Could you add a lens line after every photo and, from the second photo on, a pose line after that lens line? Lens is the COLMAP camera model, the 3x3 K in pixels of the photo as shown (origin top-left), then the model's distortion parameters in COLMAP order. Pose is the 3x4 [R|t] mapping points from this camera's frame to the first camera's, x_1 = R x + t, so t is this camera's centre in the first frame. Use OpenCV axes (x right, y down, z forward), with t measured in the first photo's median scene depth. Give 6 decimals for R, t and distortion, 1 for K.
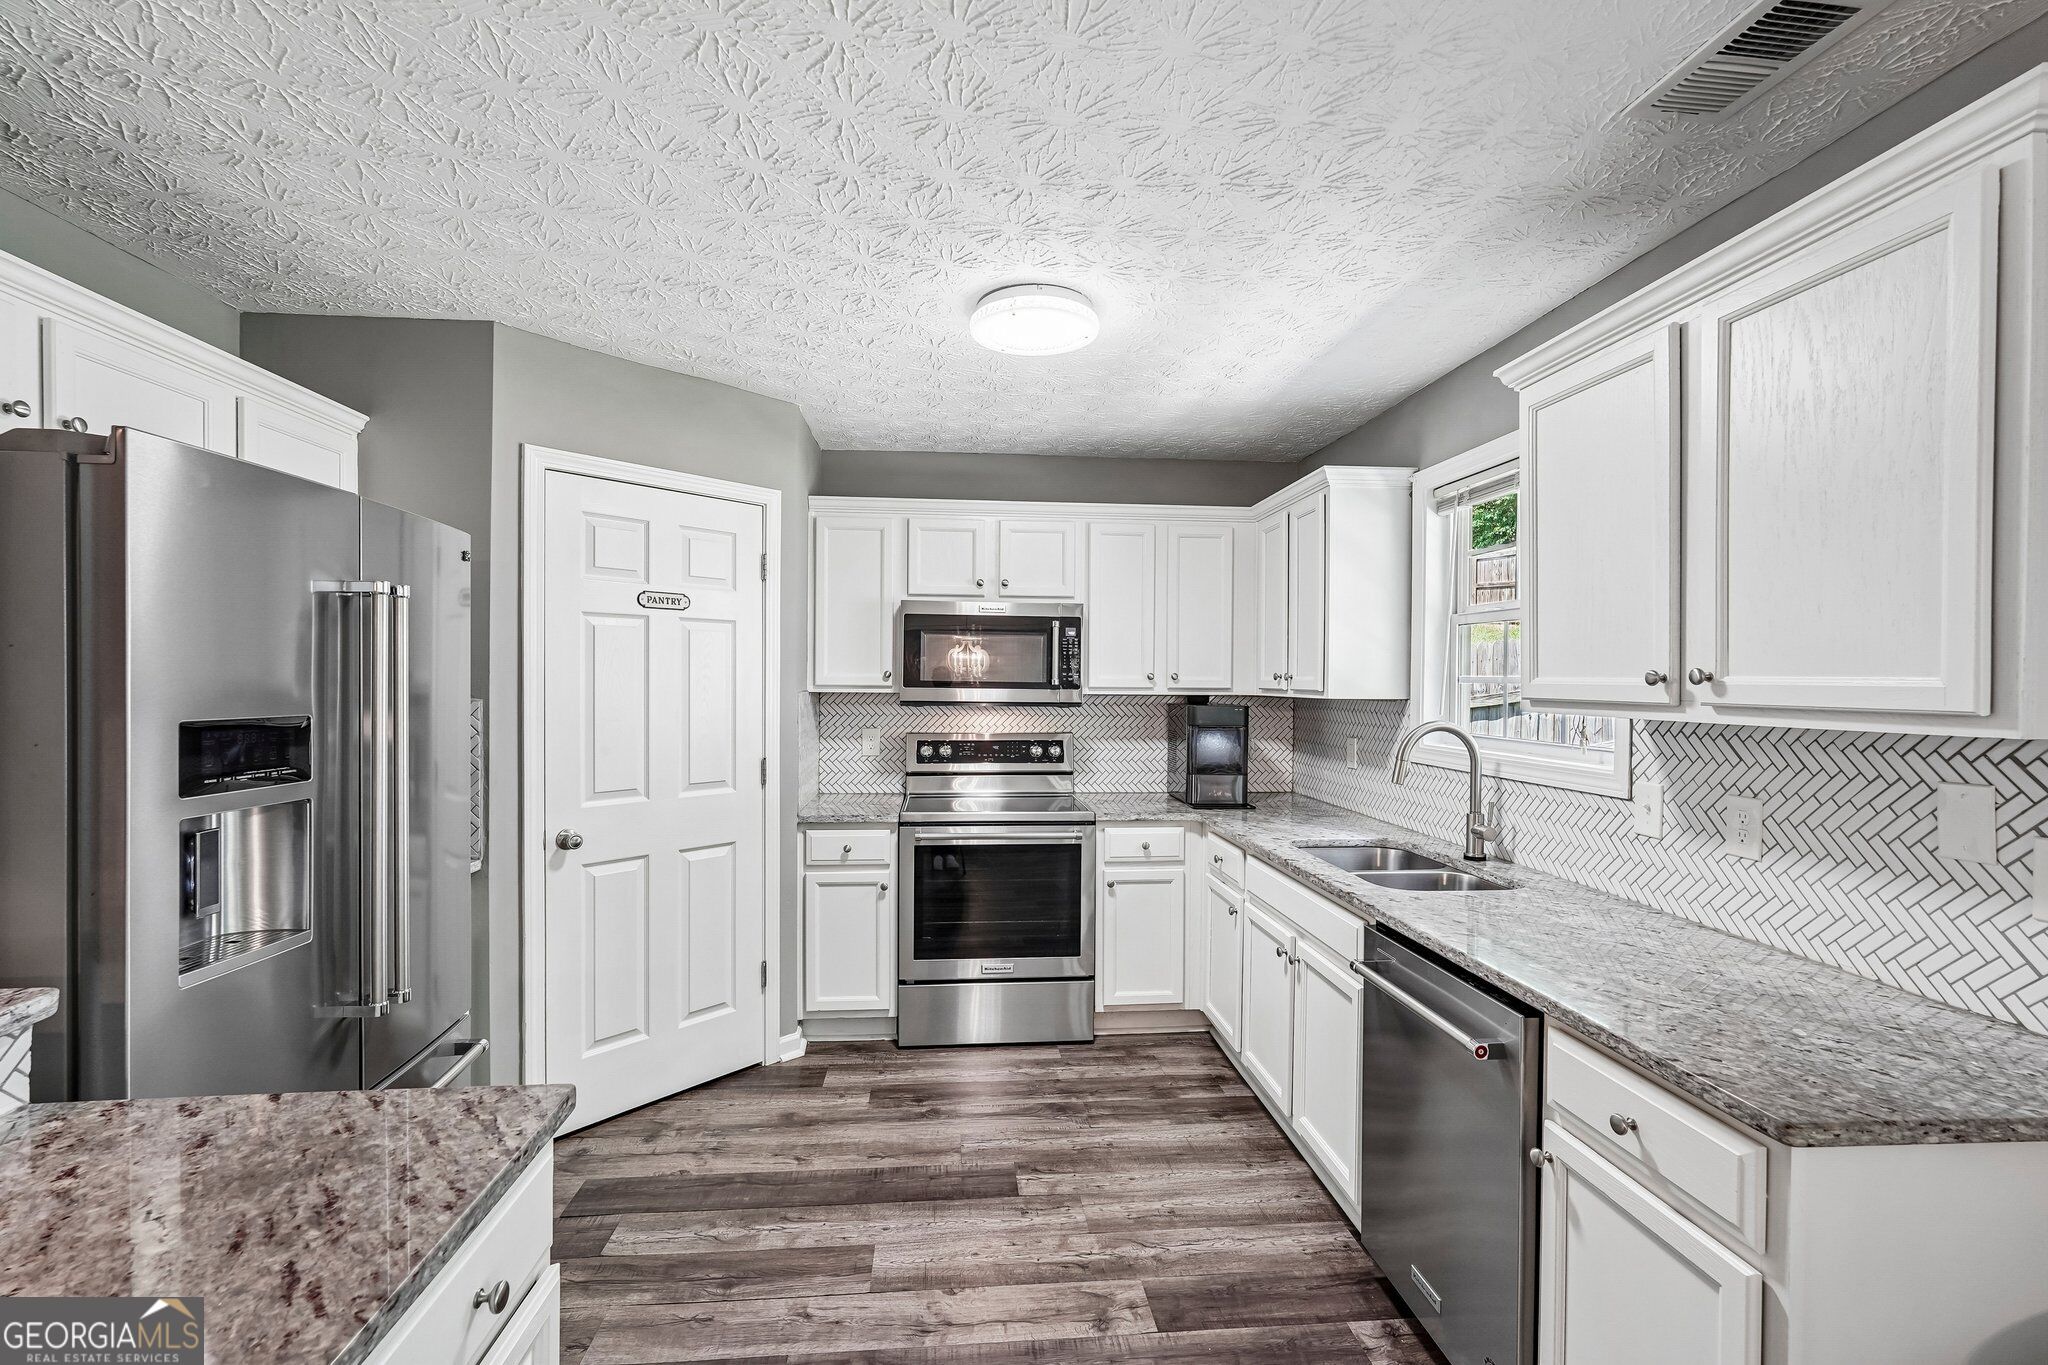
lens RADIAL K [[902.9, 0, 1024.0], [0, 902.9, 682.5], [0, 0, 1]] dist [-0.021537, -0.000092]
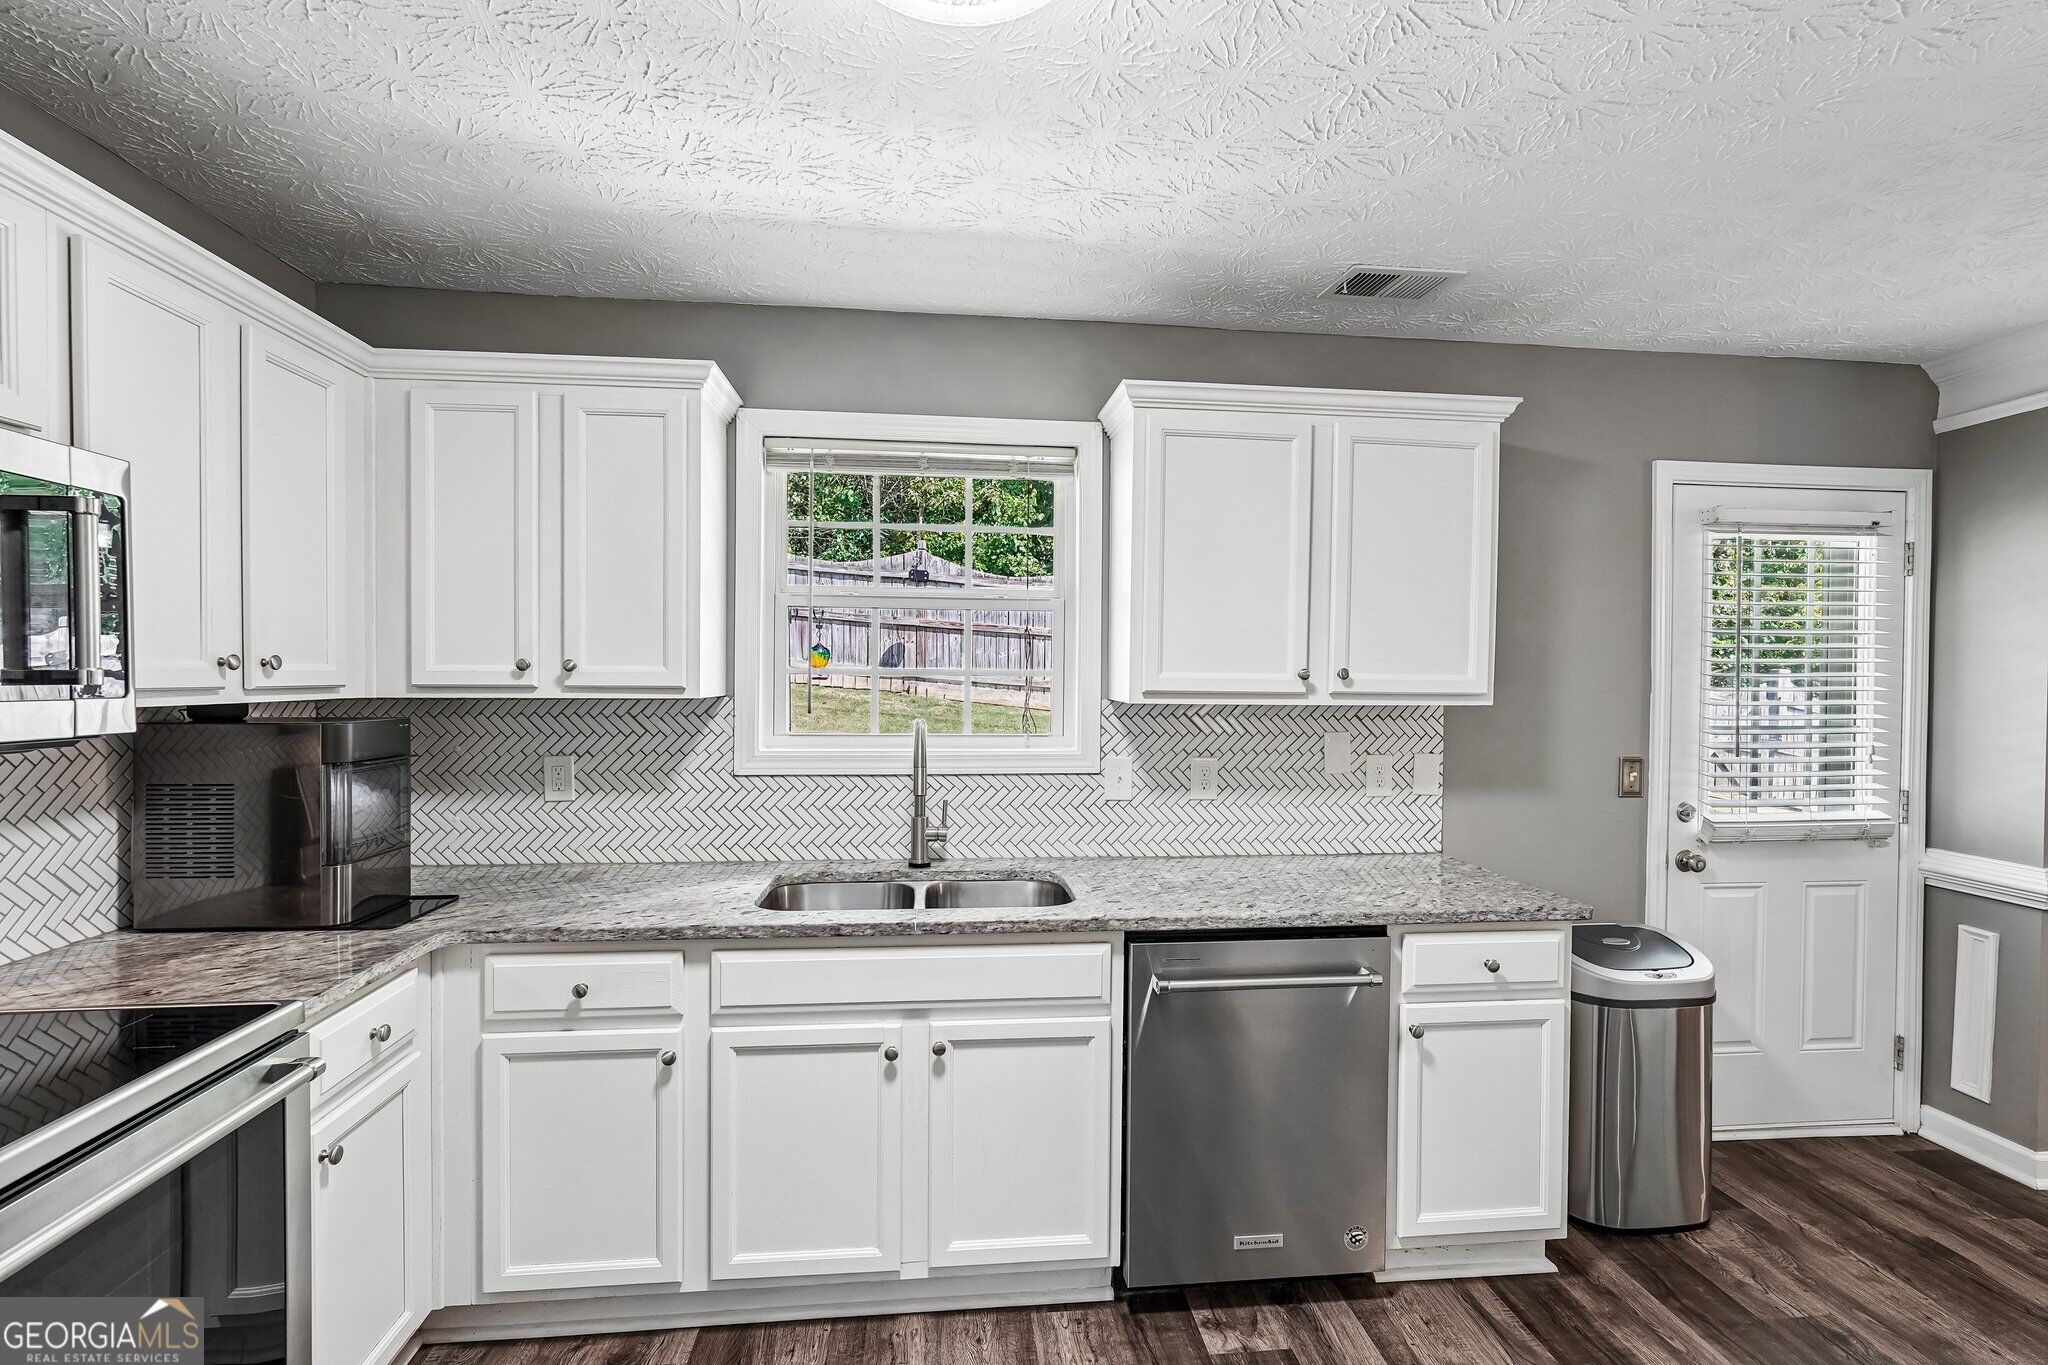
lens RADIAL K [[902.9, 0, 1024.0], [0, 902.9, 682.5], [0, 0, 1]] dist [-0.021537, -0.000092]
pose [[-0.017053, -0.019543, 0.999664, -0.561946], [-0.005414, 0.999796, 0.019453, -0.014465], [-0.999840, -0.005080, -0.017155, 1.199950]]
